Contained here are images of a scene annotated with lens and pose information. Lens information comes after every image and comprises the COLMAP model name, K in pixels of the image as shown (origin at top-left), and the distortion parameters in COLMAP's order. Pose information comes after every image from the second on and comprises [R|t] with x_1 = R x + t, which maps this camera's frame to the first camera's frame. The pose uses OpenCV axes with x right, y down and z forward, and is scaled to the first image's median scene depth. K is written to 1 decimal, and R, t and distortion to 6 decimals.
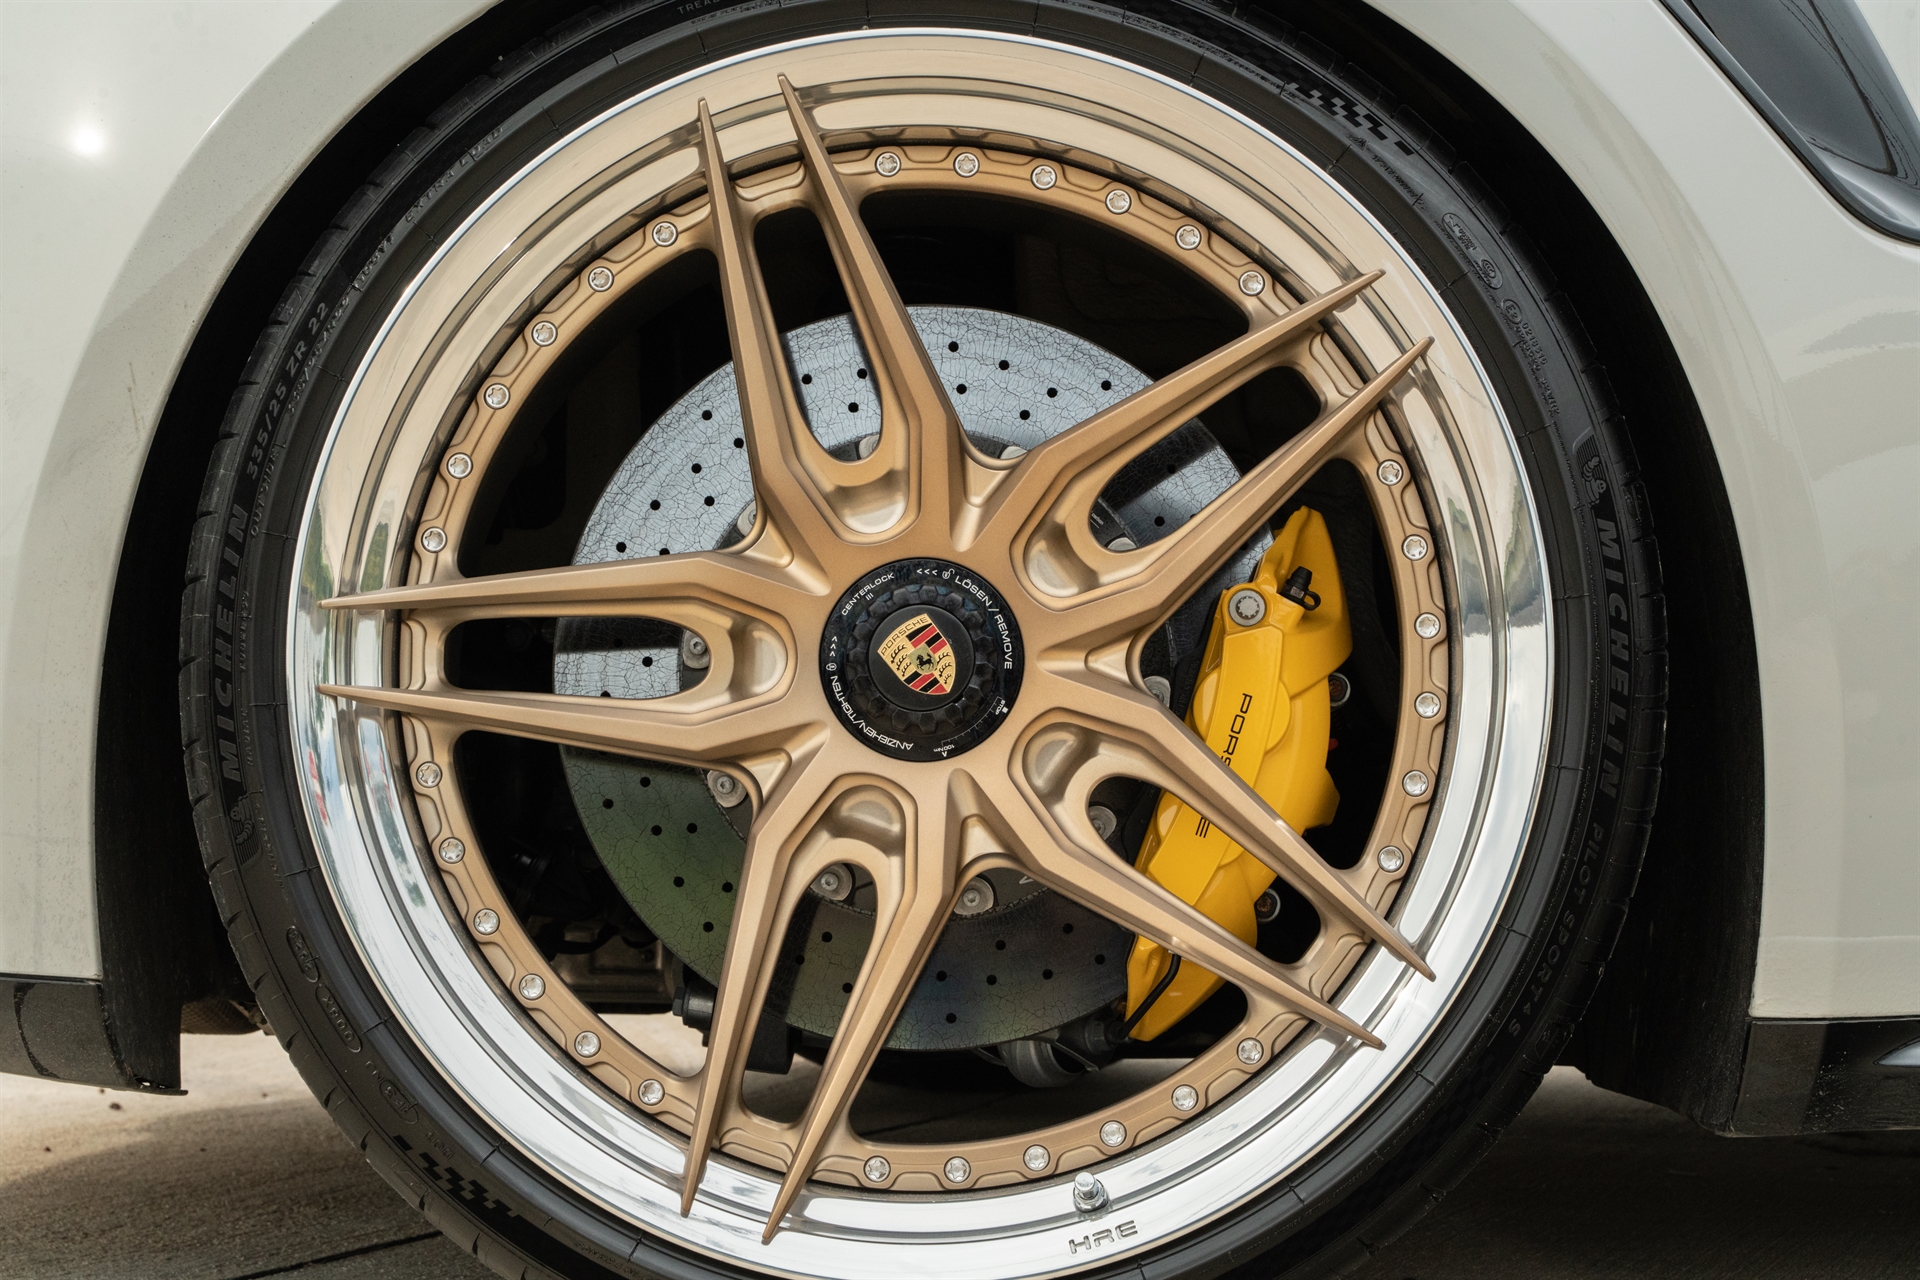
lens RADIAL K [[3314.6, 0, 960.0], [0, 3314.6, 640.0], [0, 0, 1]] dist [-0.005576, -0.006716]
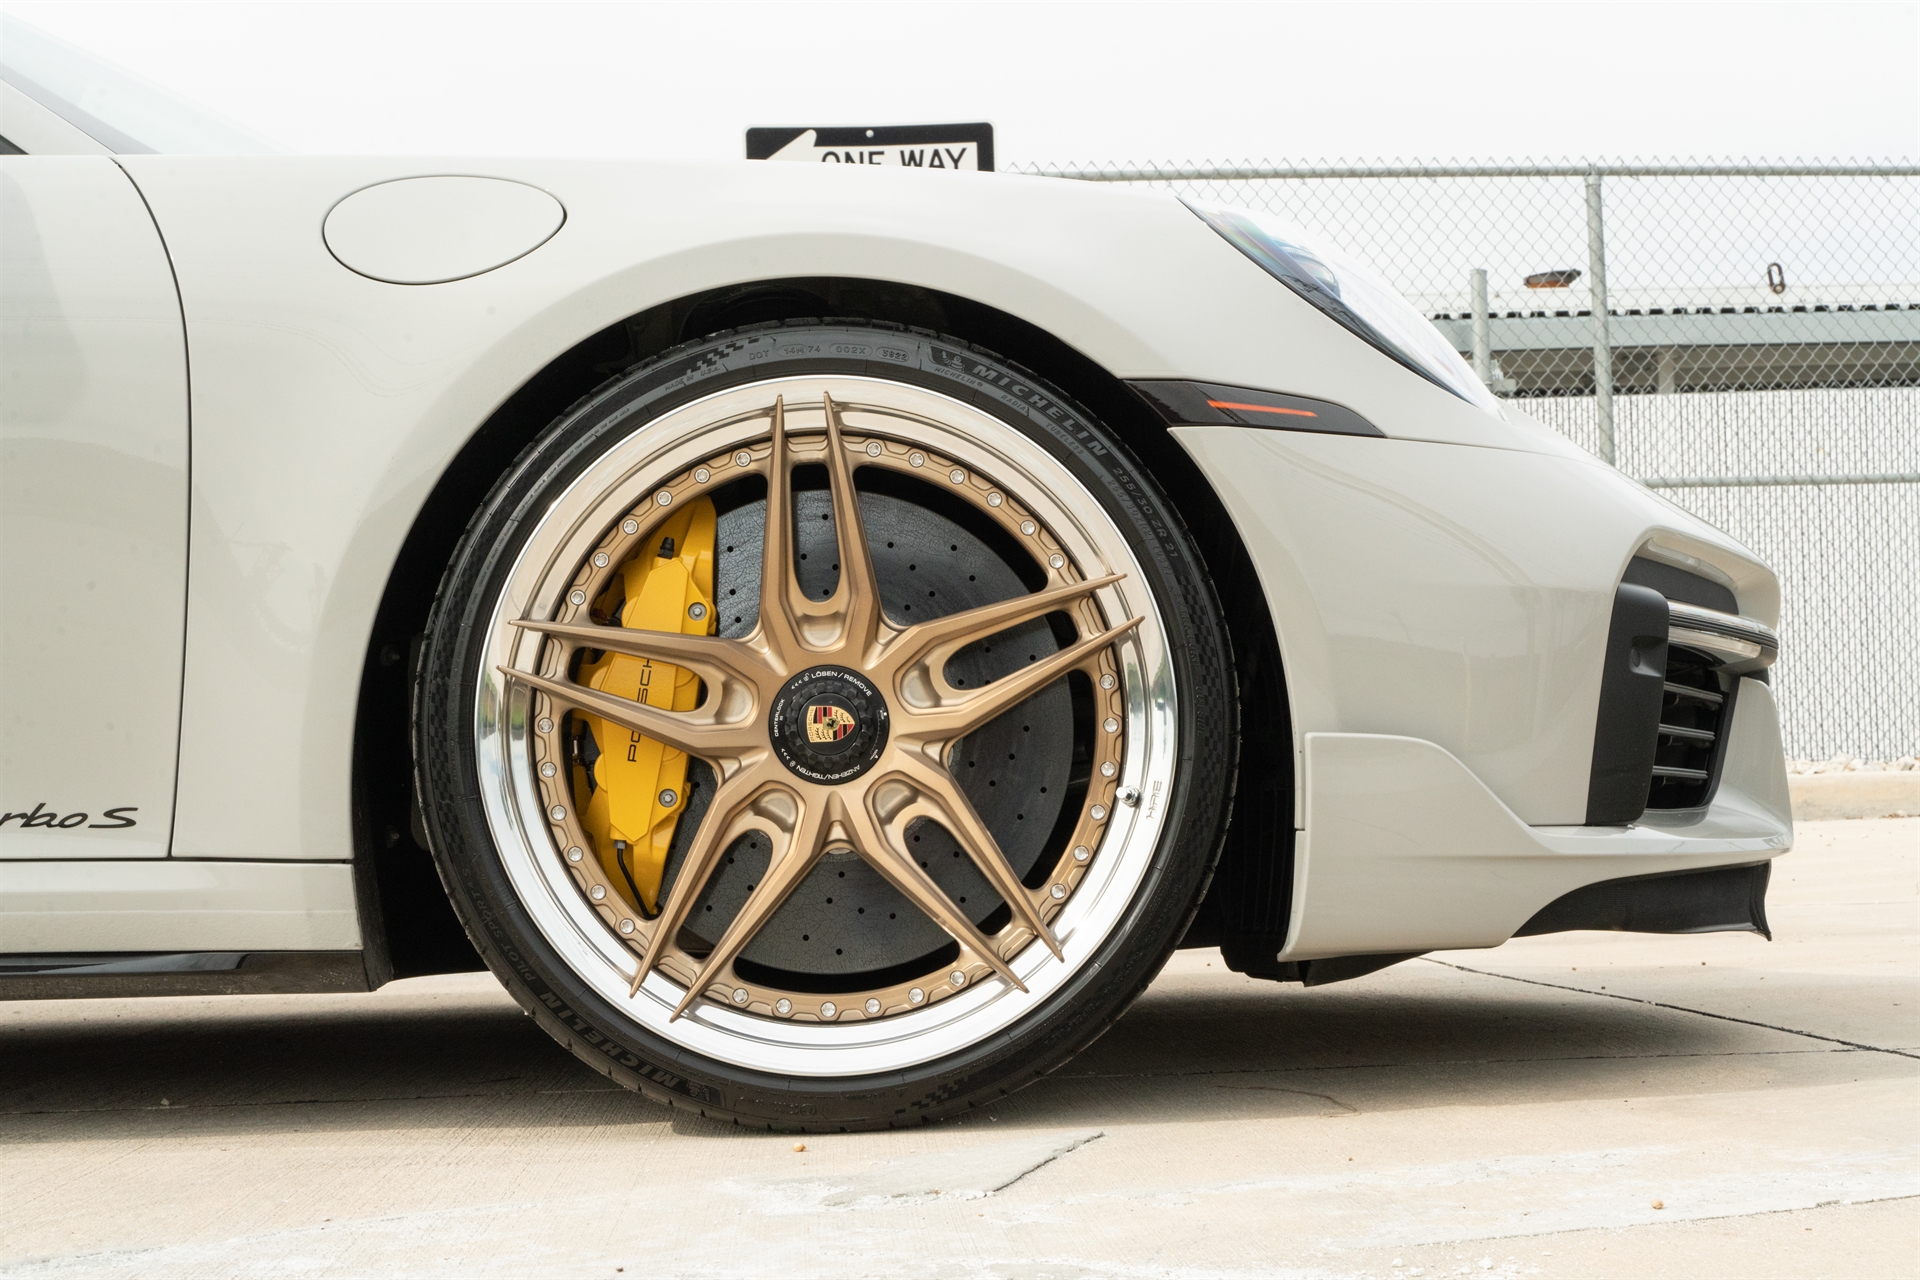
lens RADIAL K [[3543.1, 0, 960.0], [0, 3543.1, 640.0], [0, 0, 1]] dist [-0.033552, 0.004911]
pose [[0.973816, 0.226434, 0.020244, 0.007843], [-0.226001, 0.973887, -0.021642, -0.013650], [-0.024616, 0.016500, 0.999561, -0.910617]]
